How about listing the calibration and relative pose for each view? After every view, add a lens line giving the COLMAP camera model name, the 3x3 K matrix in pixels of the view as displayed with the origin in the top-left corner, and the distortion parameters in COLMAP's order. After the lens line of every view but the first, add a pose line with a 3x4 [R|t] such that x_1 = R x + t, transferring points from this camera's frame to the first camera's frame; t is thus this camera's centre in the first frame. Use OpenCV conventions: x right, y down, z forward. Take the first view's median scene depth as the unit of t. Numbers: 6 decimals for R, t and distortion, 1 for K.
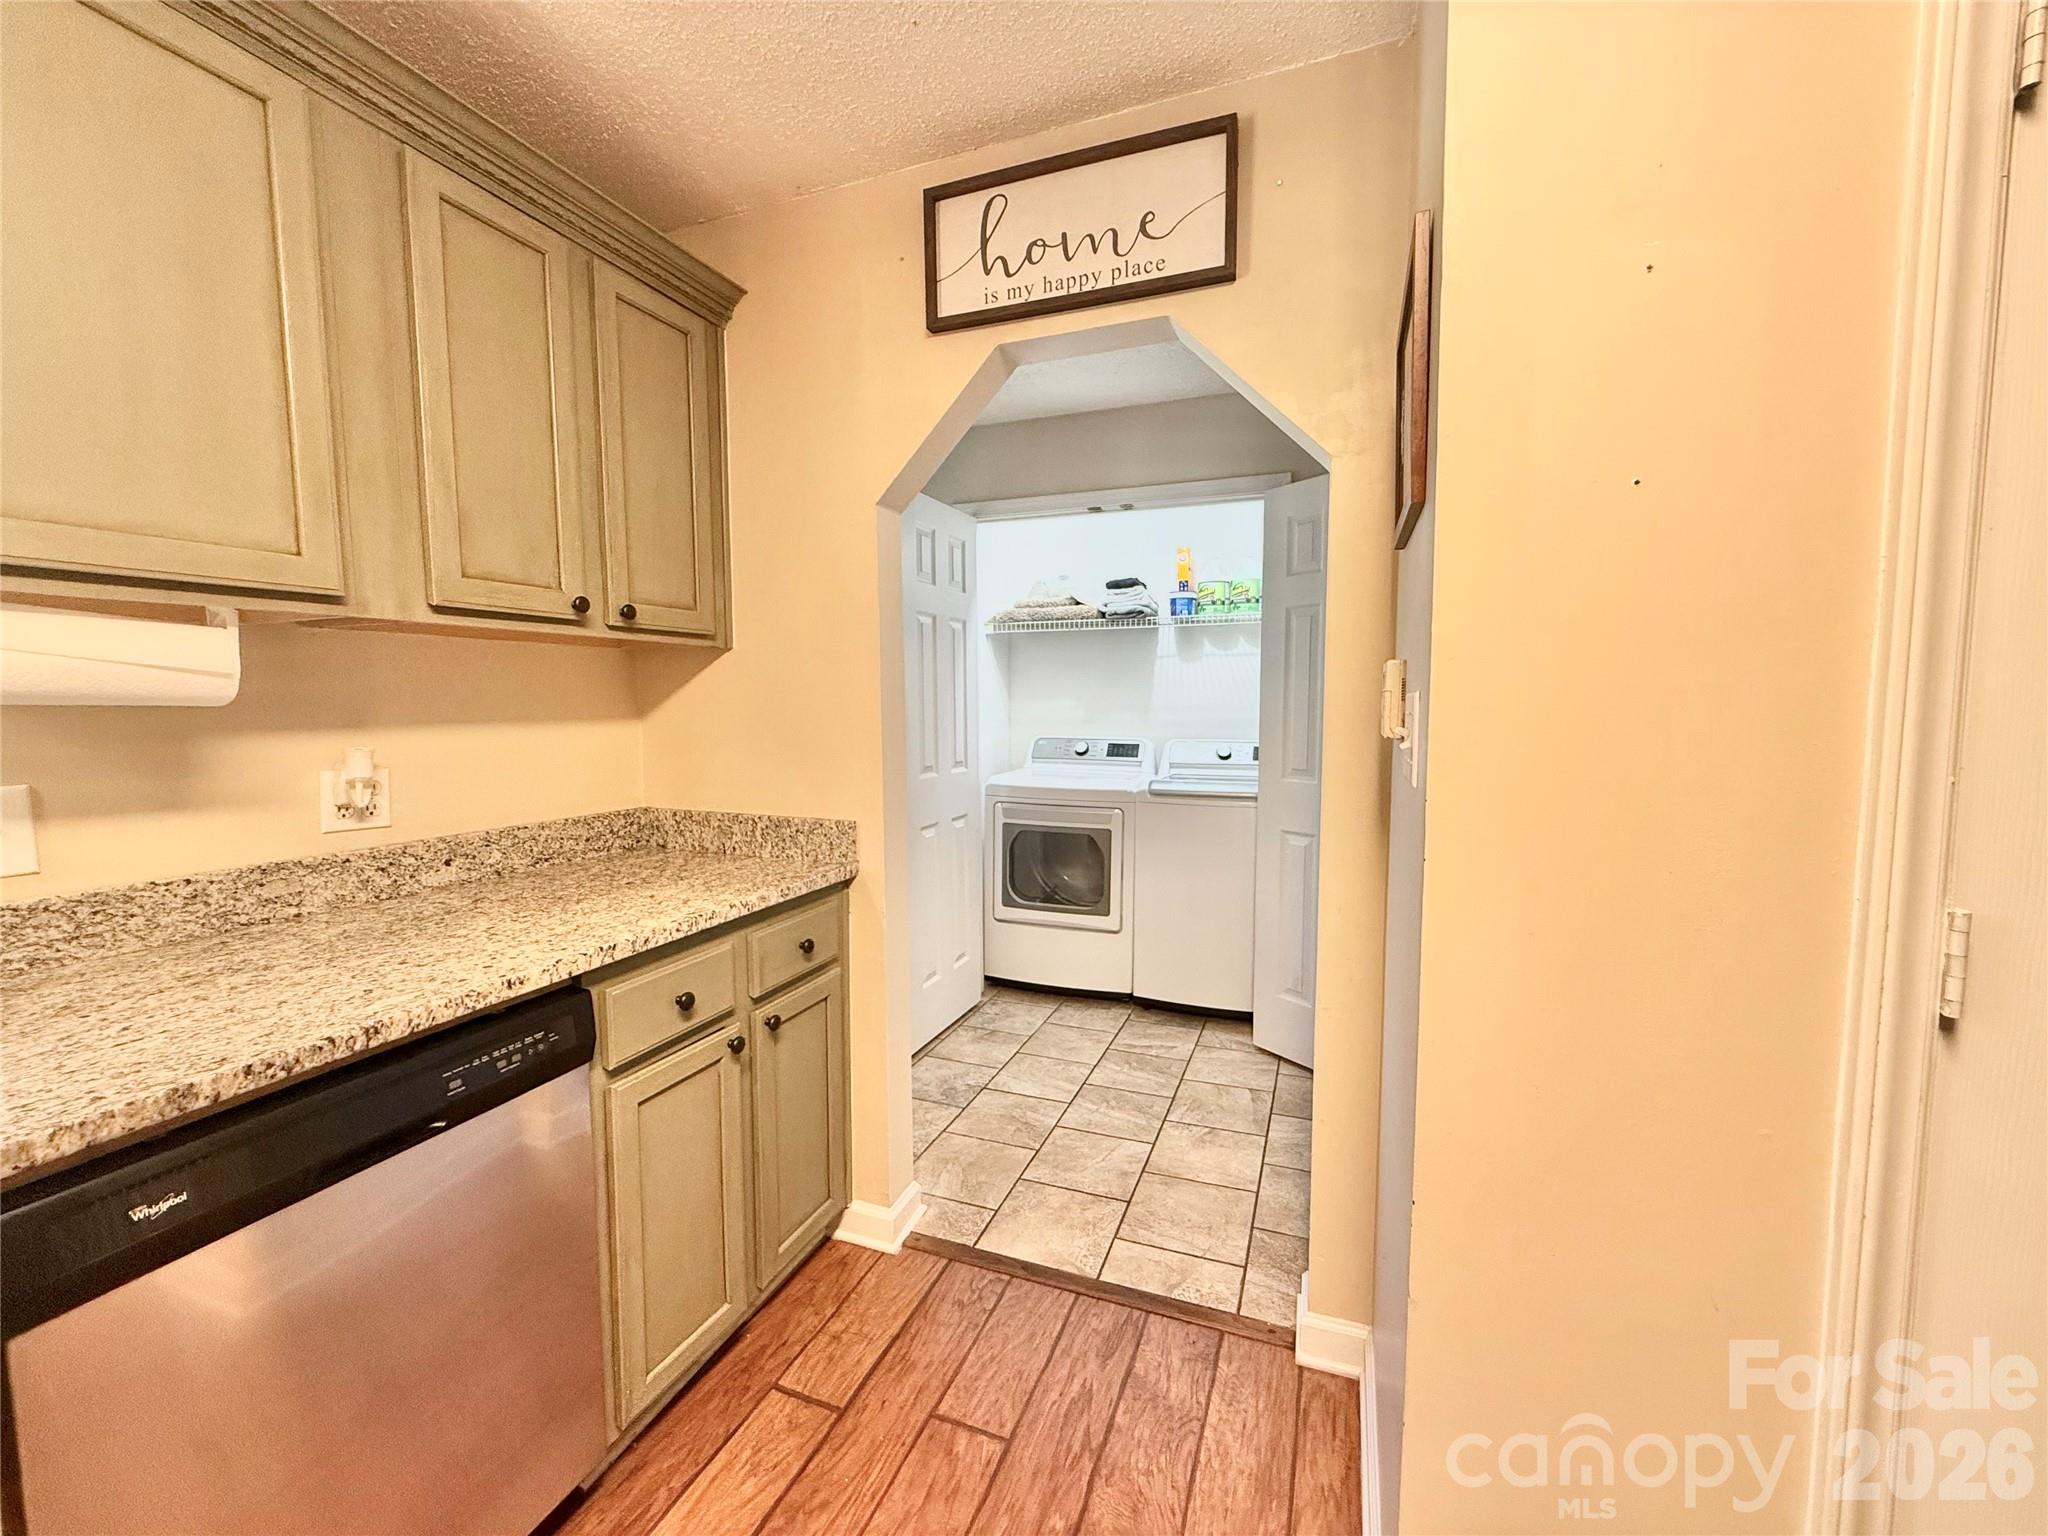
lens RADIAL K [[818.5, 0, 1023.4], [0, 818.5, 765.1], [0, 0, 1]] dist [0.000326, 0.000336]
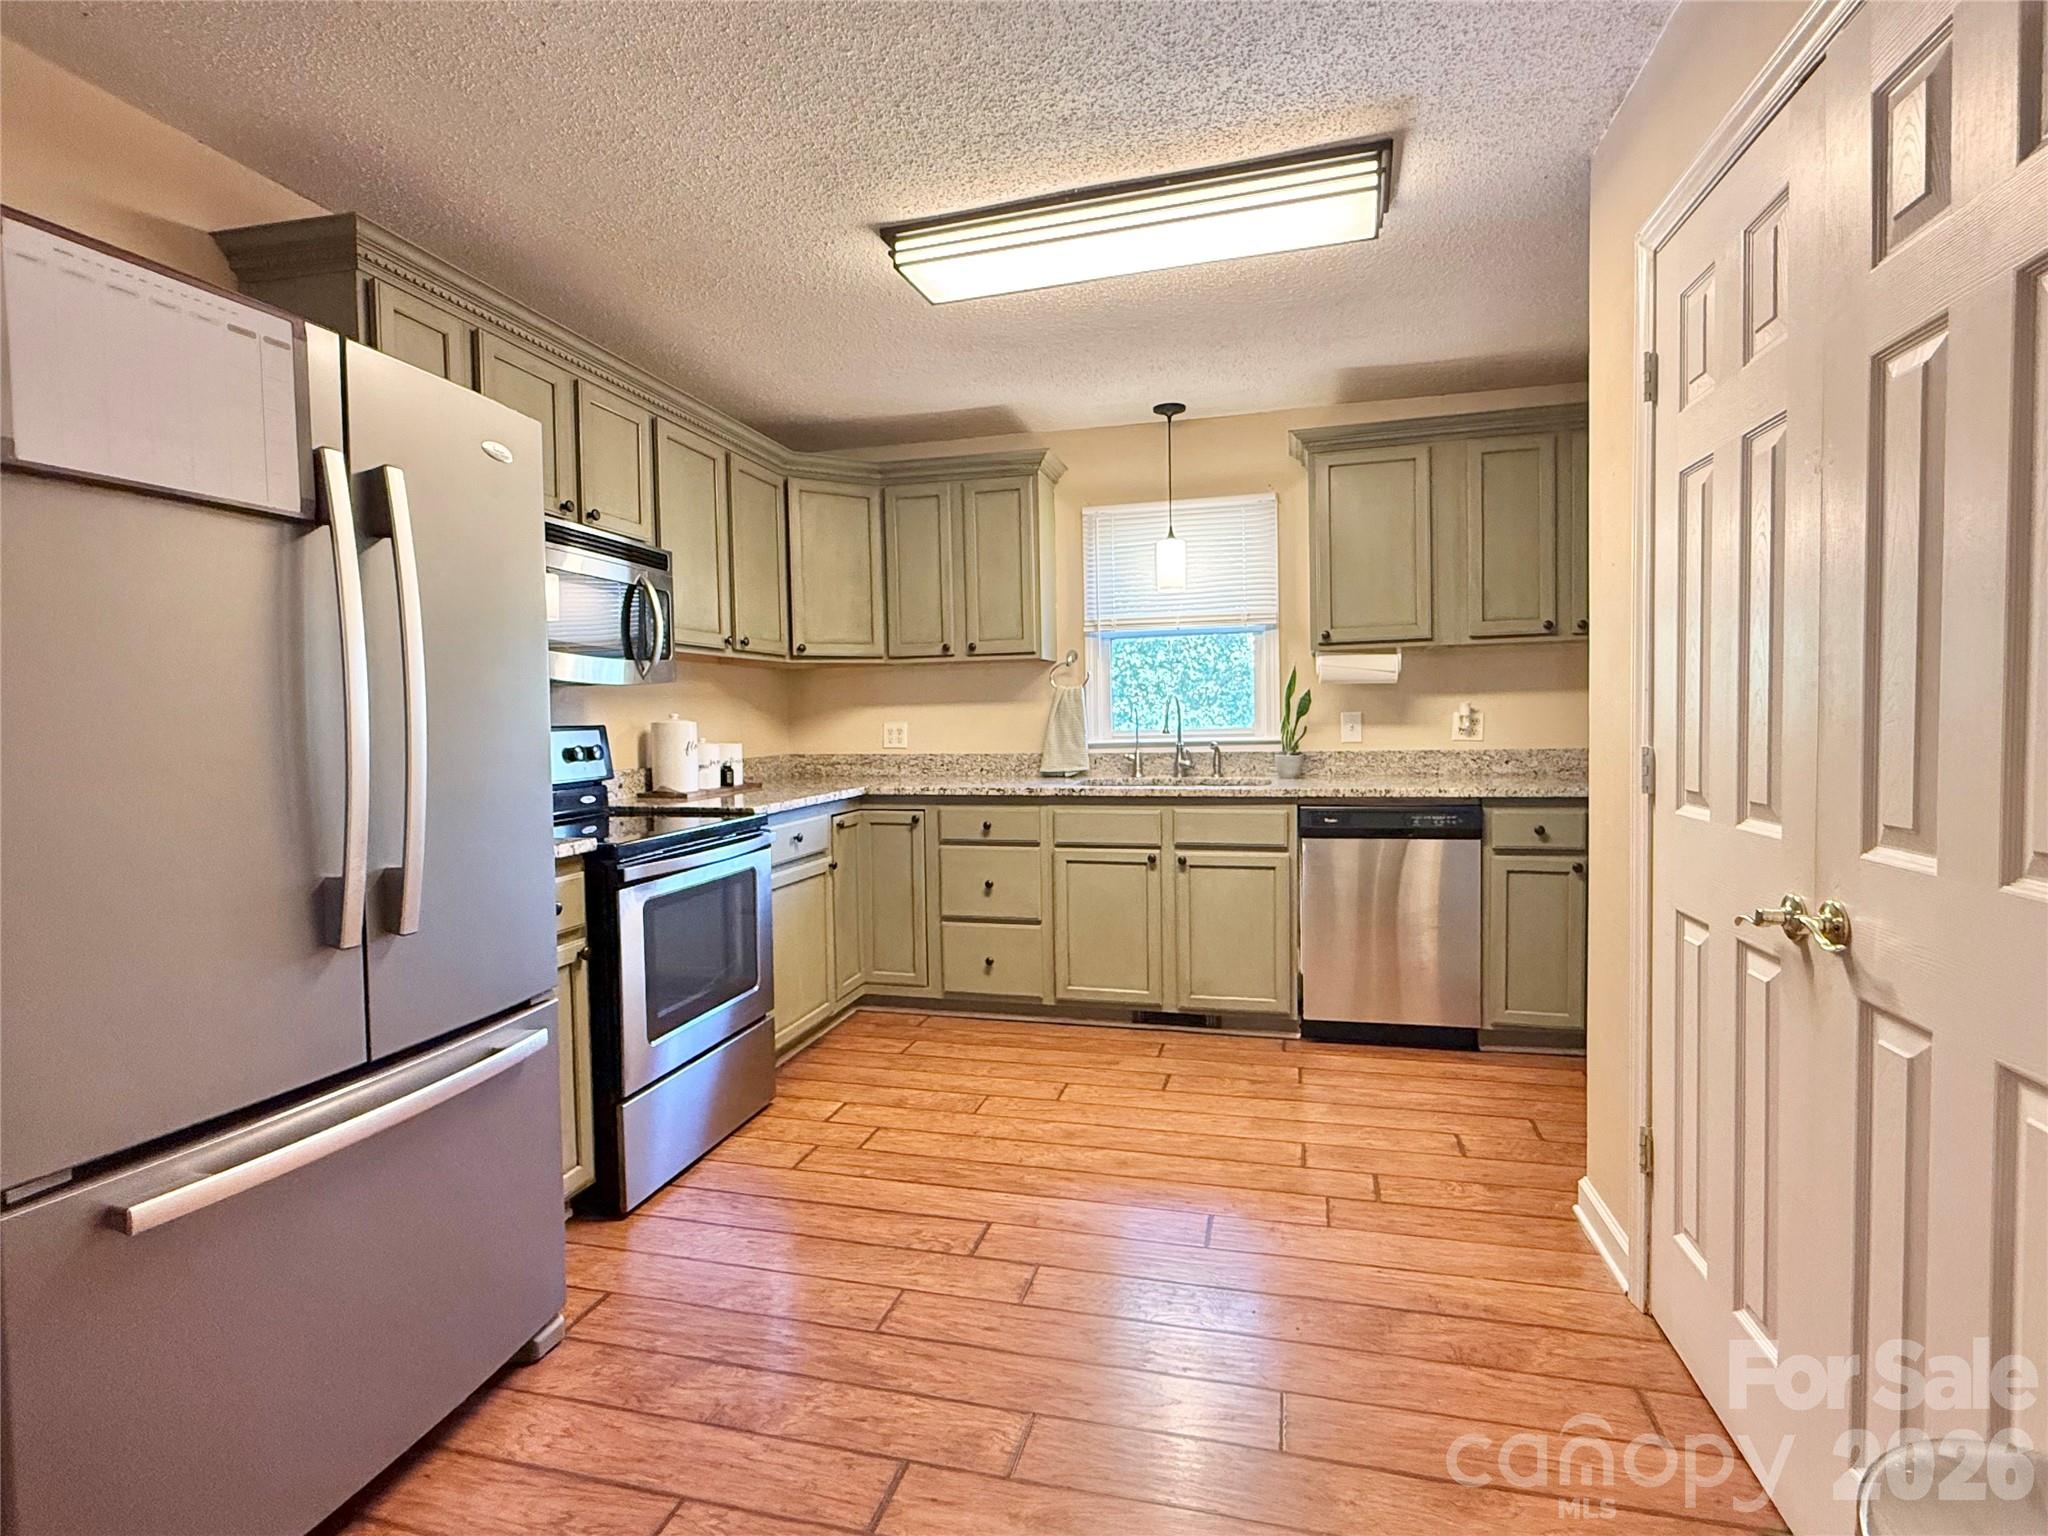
lens RADIAL K [[1022.2, 0, 1020.3], [0, 1022.2, 766.2], [0, 0, 1]] dist [-0.001177, 0.000815]
pose [[0.117717, 0.049012, -0.991837, 1.748754], [-0.054861, 0.997577, 0.042784, 0.097697], [0.991531, 0.049377, 0.120121, -0.490600]]
